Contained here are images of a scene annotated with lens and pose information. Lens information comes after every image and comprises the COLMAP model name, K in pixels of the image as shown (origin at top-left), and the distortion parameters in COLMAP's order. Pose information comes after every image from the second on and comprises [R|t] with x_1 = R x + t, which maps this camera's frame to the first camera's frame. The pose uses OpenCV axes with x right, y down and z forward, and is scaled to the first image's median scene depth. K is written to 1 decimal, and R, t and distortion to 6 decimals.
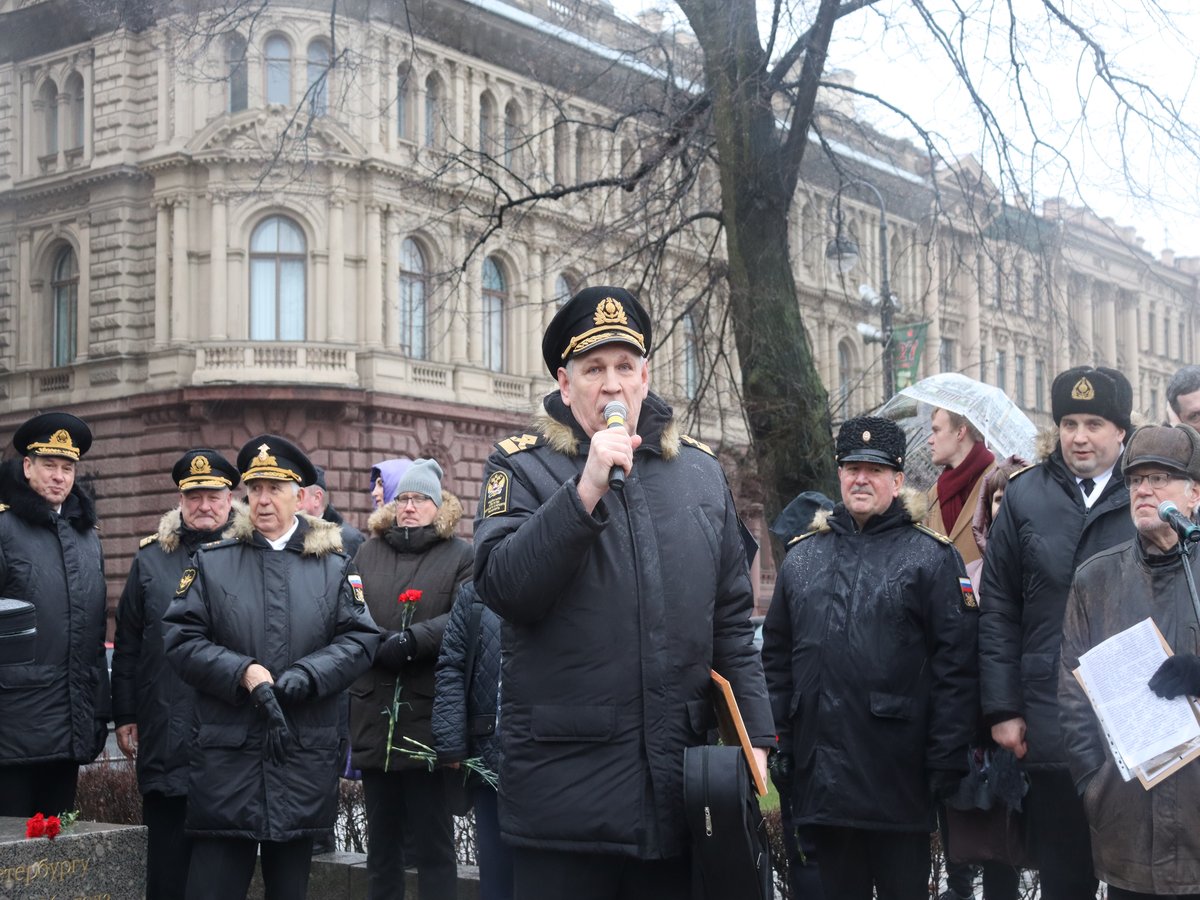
lens RADIAL K [[1864.5, 0, 595.2], [0, 1864.5, 485.4], [0, 0, 1]] dist [-0.061191, 1.088758]
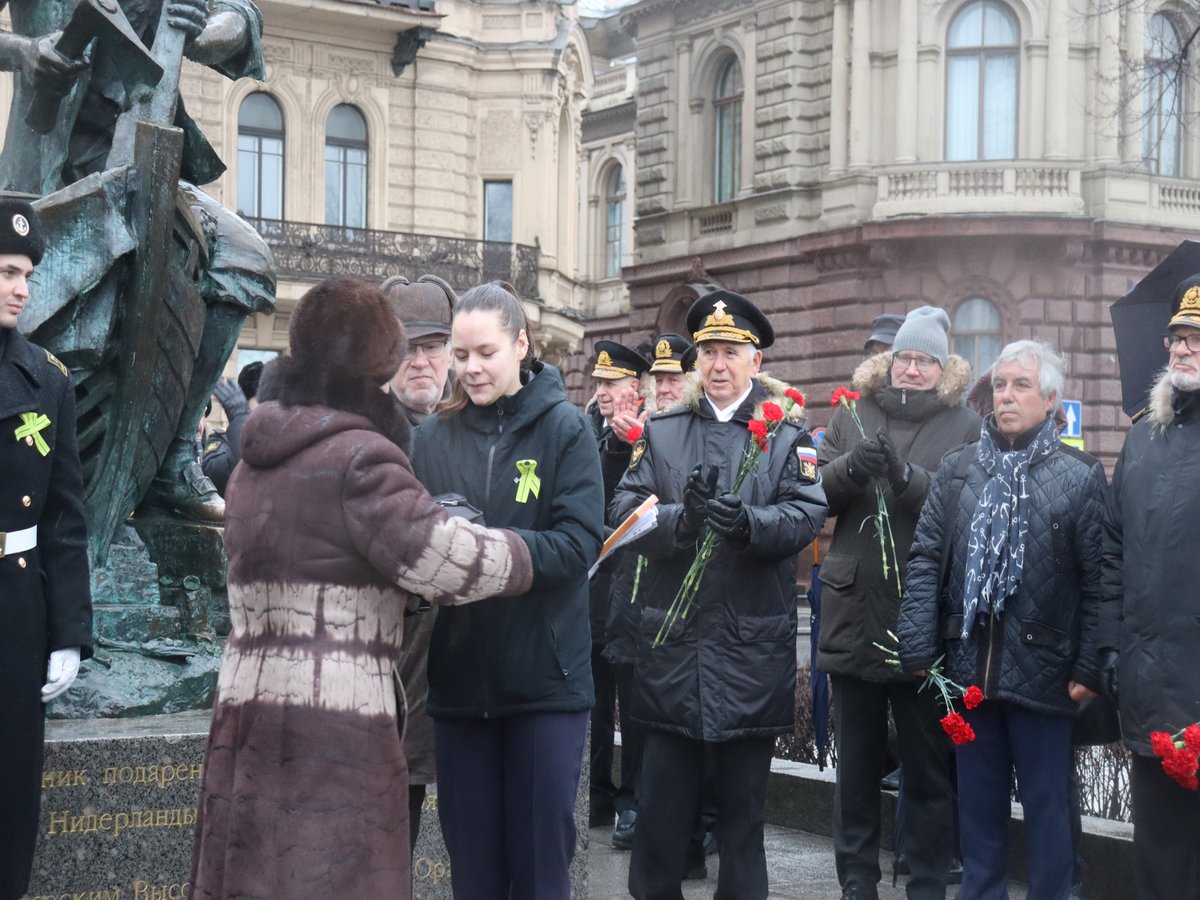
lens RADIAL K [[2362.0, 0, 599.0], [0, 2362.0, 471.5], [0, 0, 1]] dist [0.272471, 0.431827]
pose [[0.938277, 0.012650, -0.345654, 0.030423], [0.005941, 0.998594, 0.052672, -0.000193], [0.345834, -0.051474, 0.936883, -0.015576]]
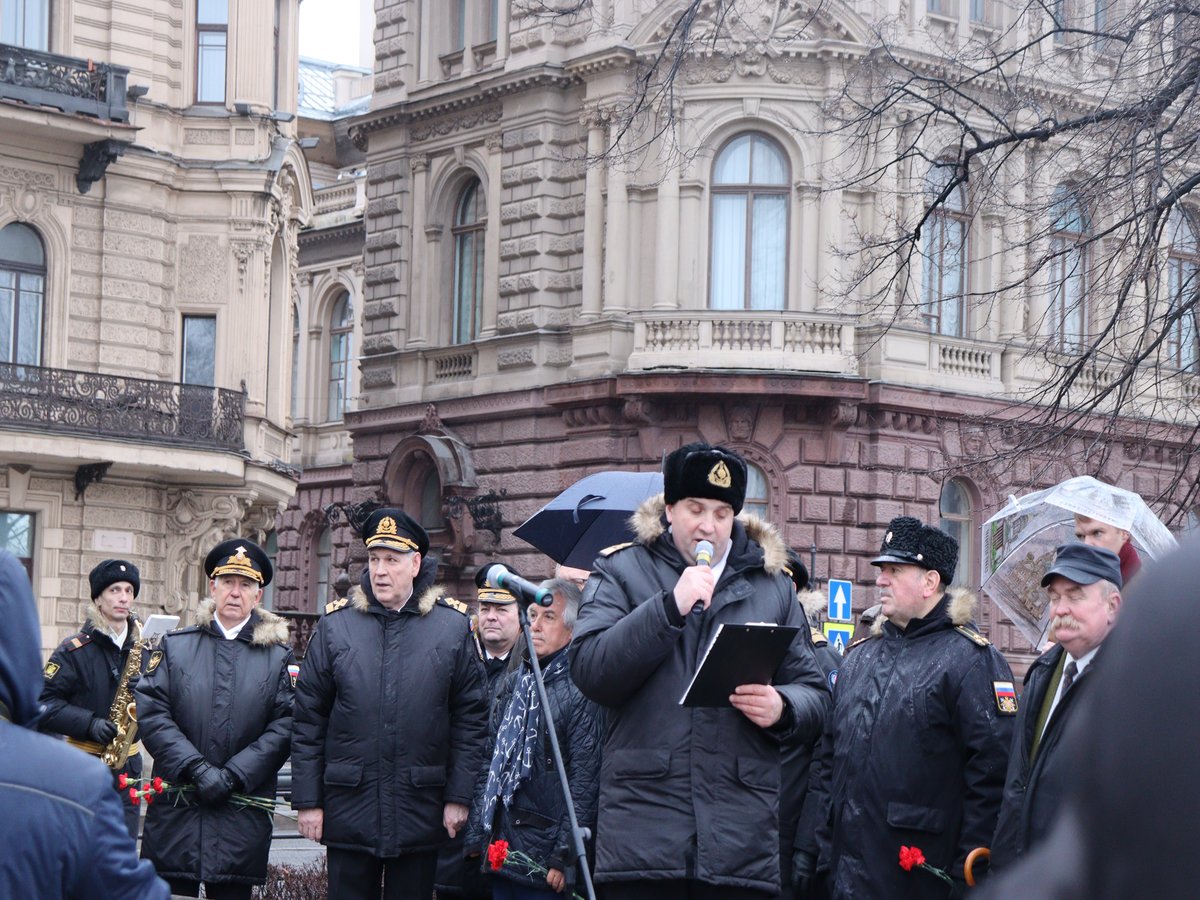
lens RADIAL K [[2890.3, 0, 598.3], [0, 2890.3, 504.9], [0, 0, 1]] dist [0.394939, 1.311428]
pose [[0.965799, 0.020419, -0.258486, 0.061554], [-0.019812, 0.999791, 0.004952, -0.007815], [0.258533, 0.000339, 0.966002, -0.081244]]
